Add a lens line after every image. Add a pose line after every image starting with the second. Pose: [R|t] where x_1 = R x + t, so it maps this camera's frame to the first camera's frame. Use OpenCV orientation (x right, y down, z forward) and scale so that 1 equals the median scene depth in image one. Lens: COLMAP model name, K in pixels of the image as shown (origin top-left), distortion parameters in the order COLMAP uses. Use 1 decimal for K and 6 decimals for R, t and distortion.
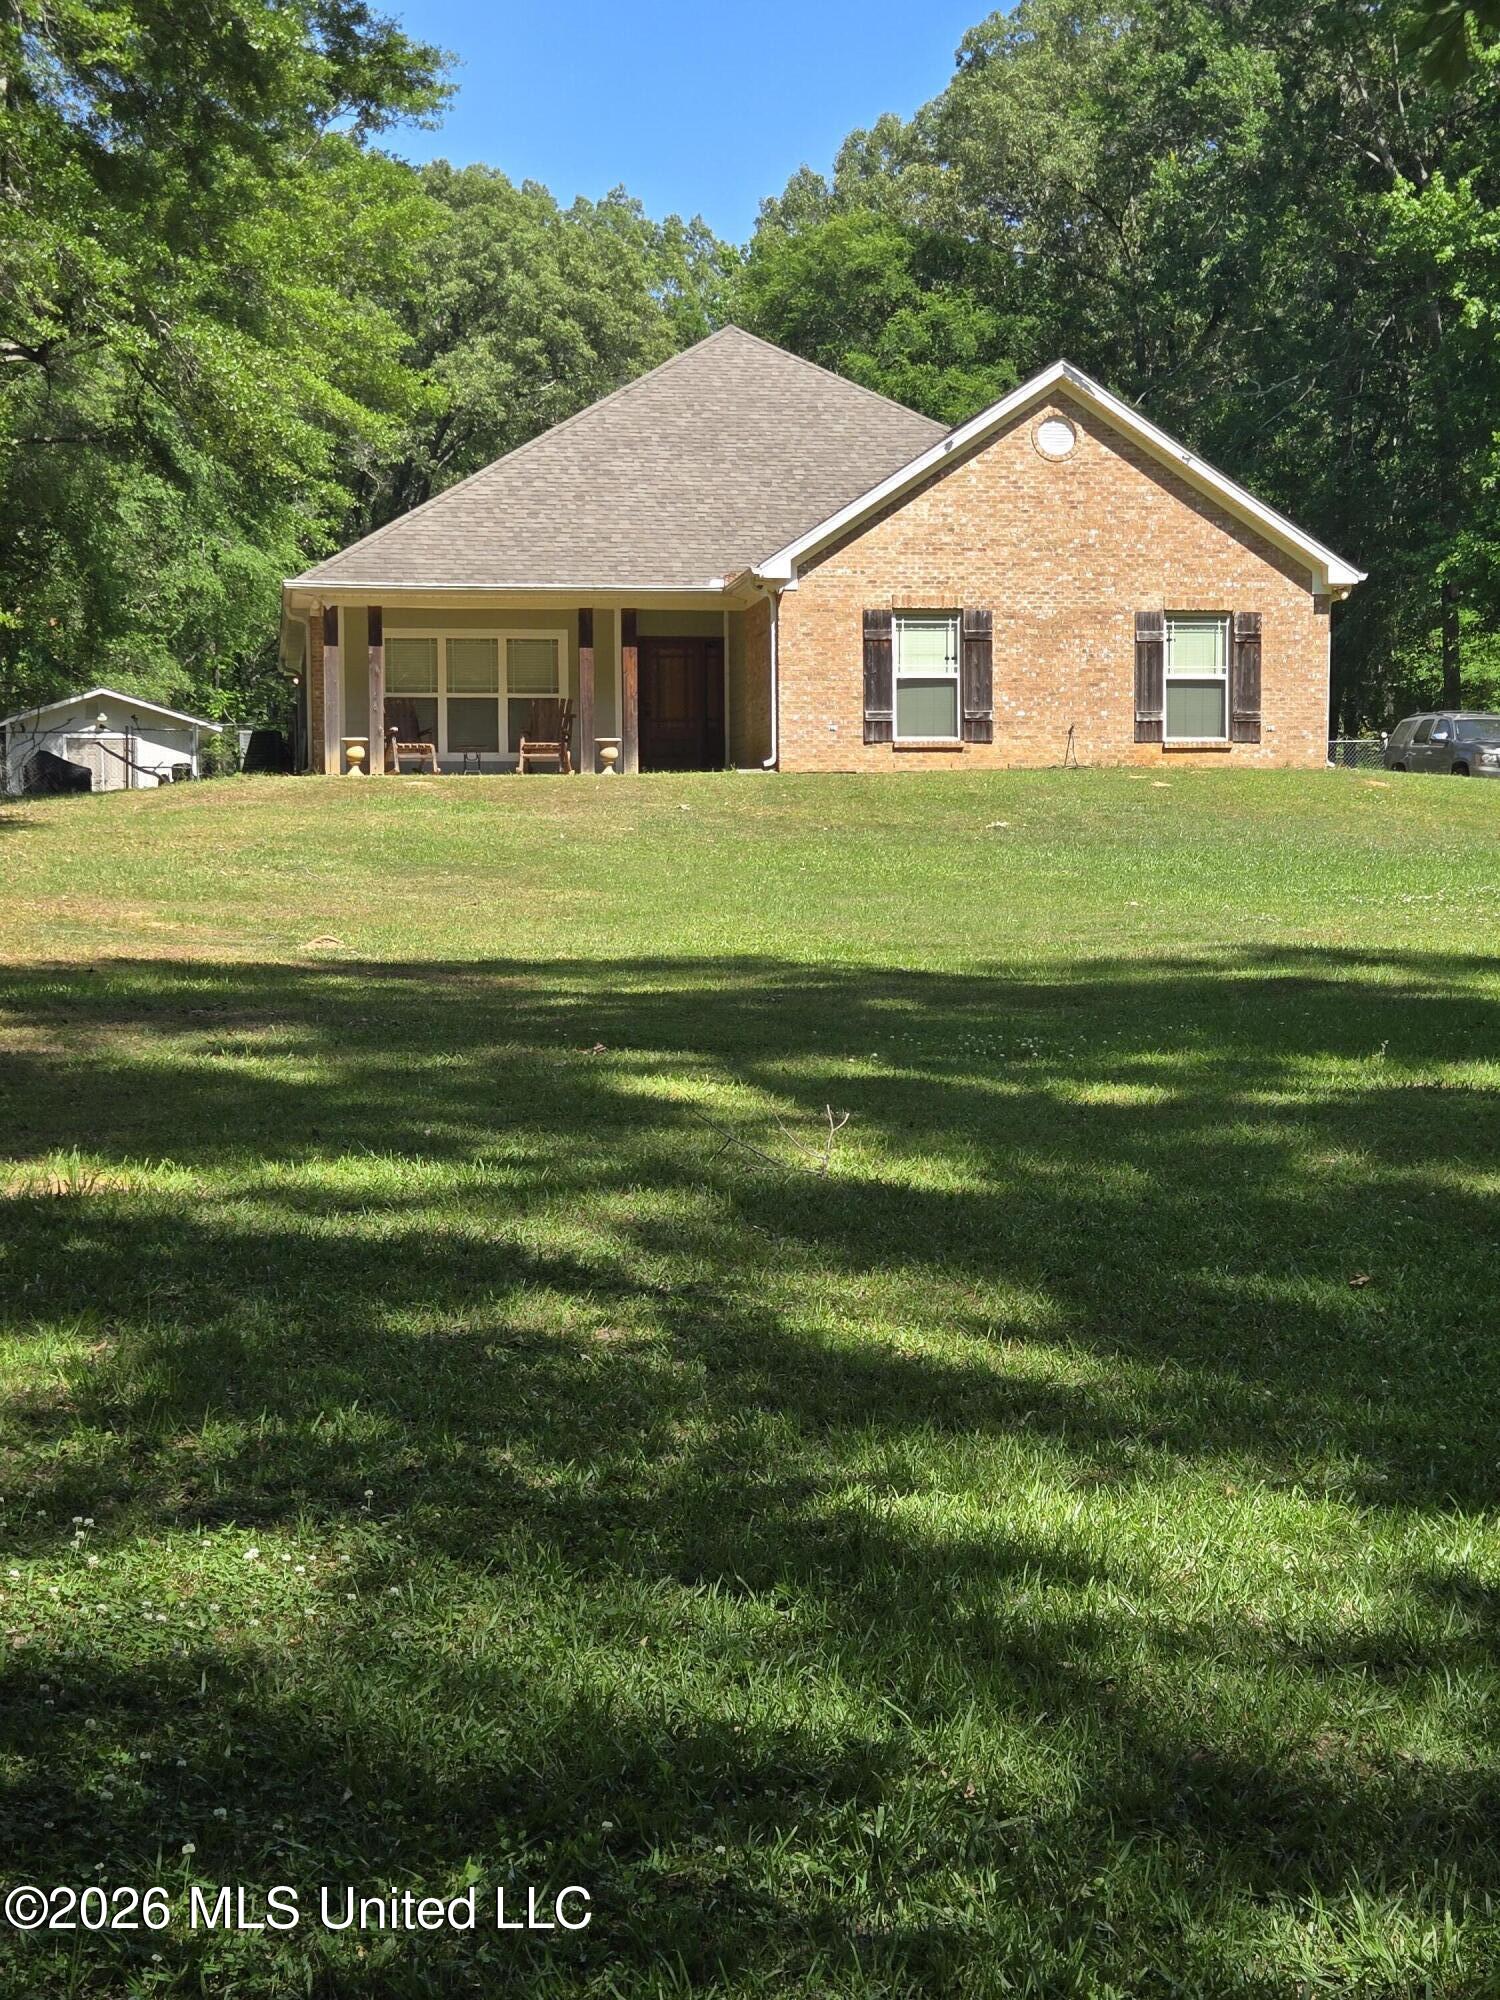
lens RADIAL K [[3171.7, 0, 806.5], [0, 3171.7, 1002.2], [0, 0, 1]] dist [0.190116, -0.060263]
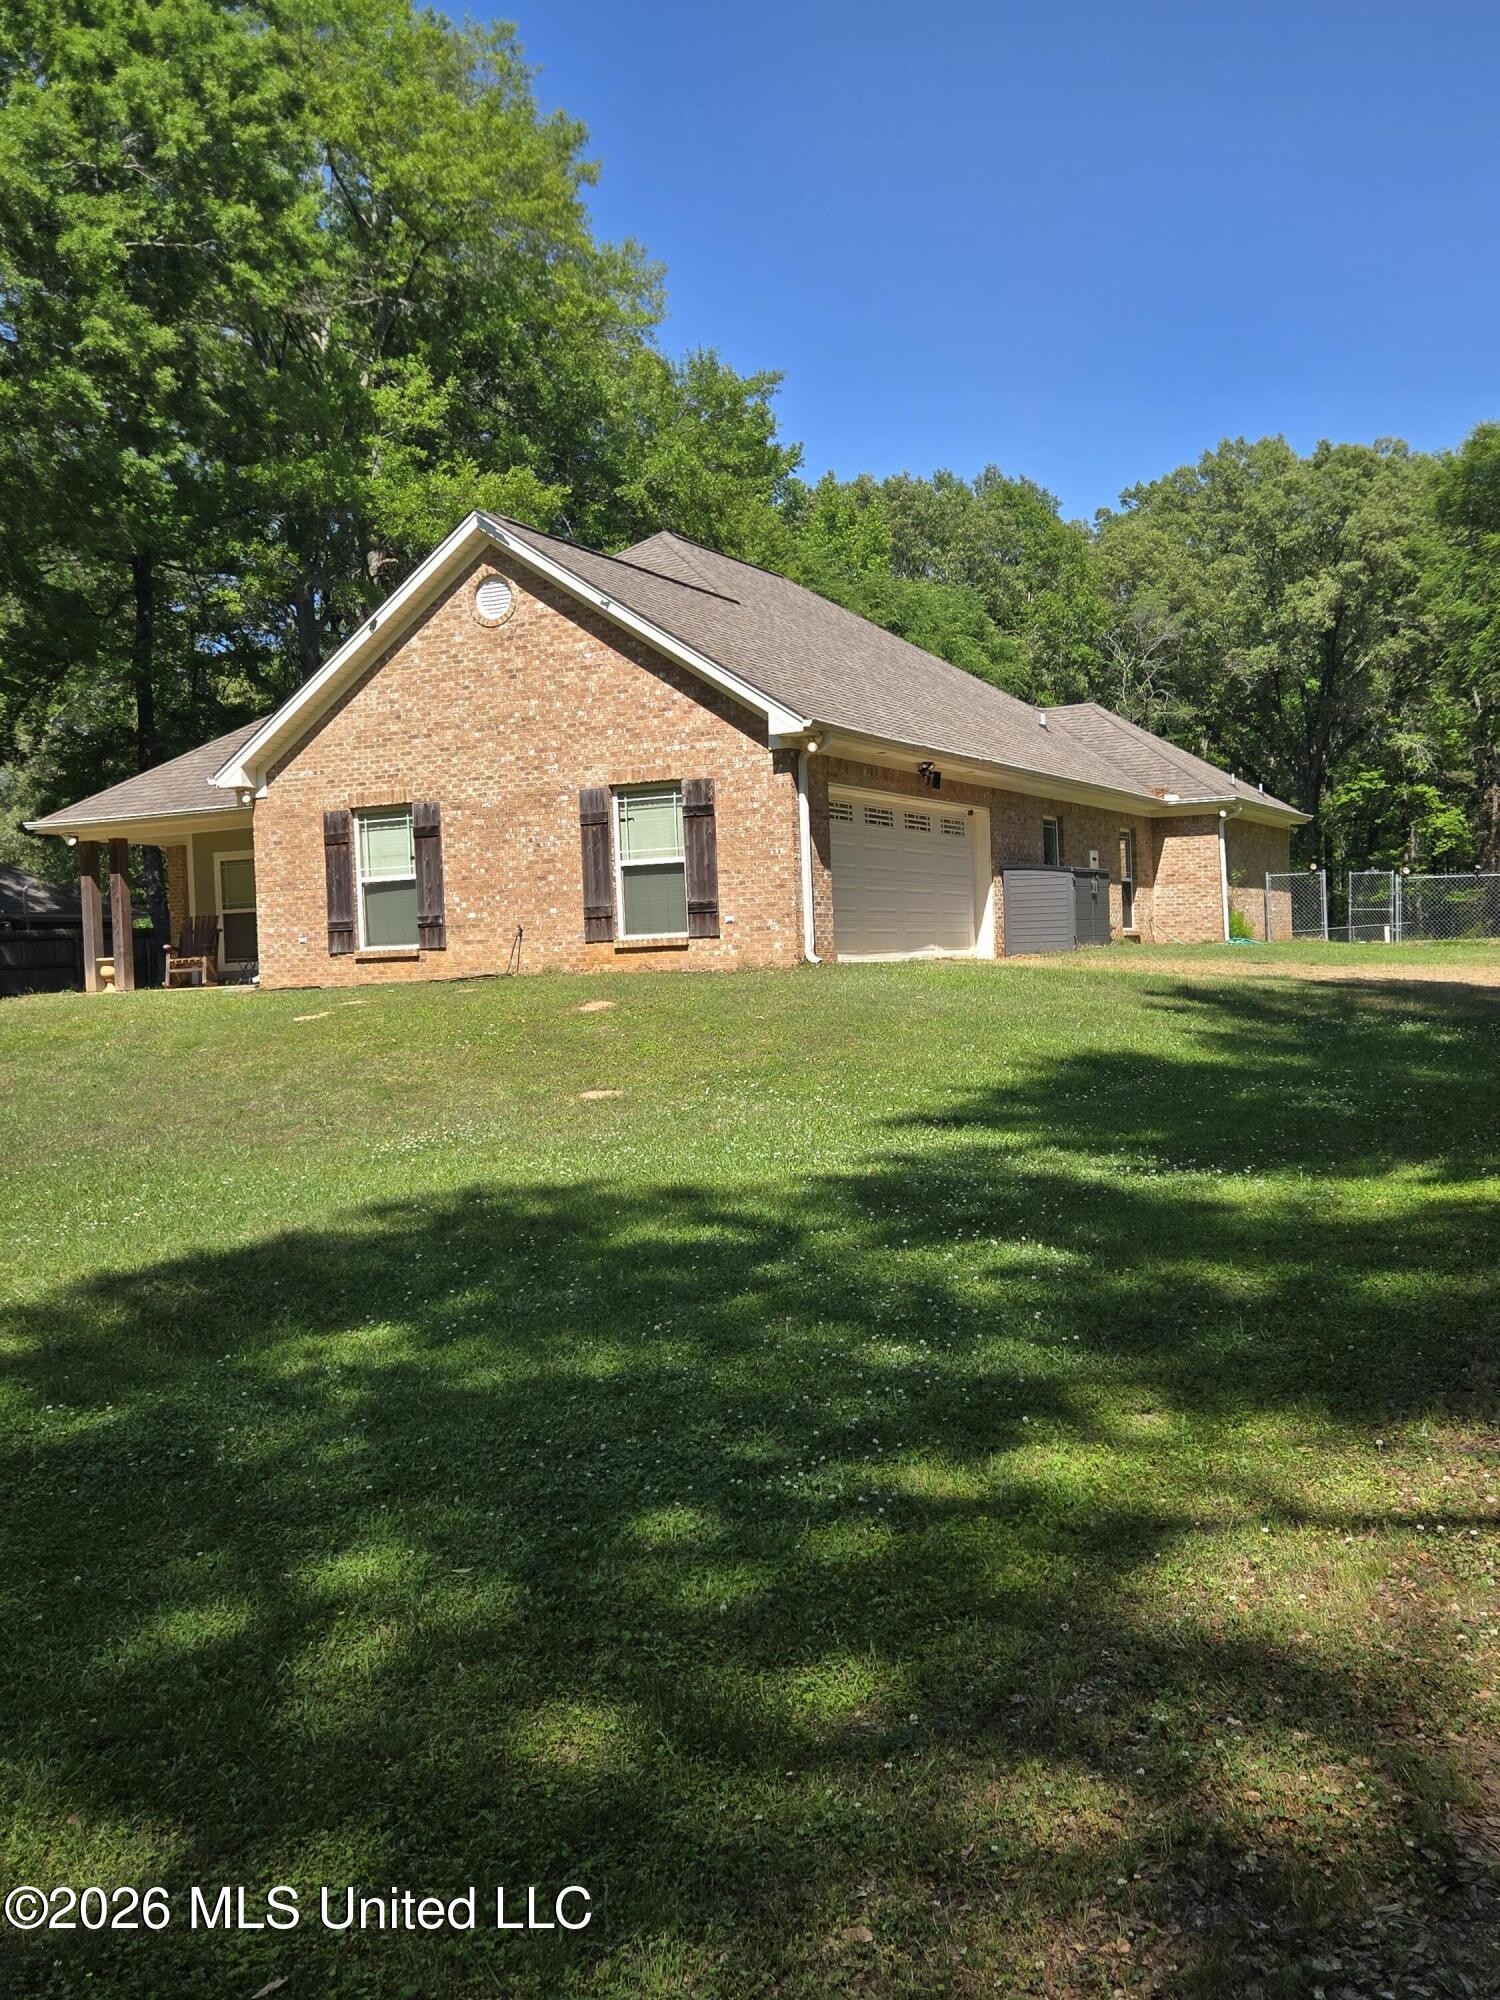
lens RADIAL K [[1817.4, 0, 750.0], [0, 1817.4, 1000.0], [0, 0, 1]] dist [0.157734, -0.253509]
pose [[0.793404, -0.013903, -0.608536, 0.435938], [0.009740, 0.999901, -0.010146, -0.061040], [0.608617, 0.002123, 0.793461, 0.641246]]
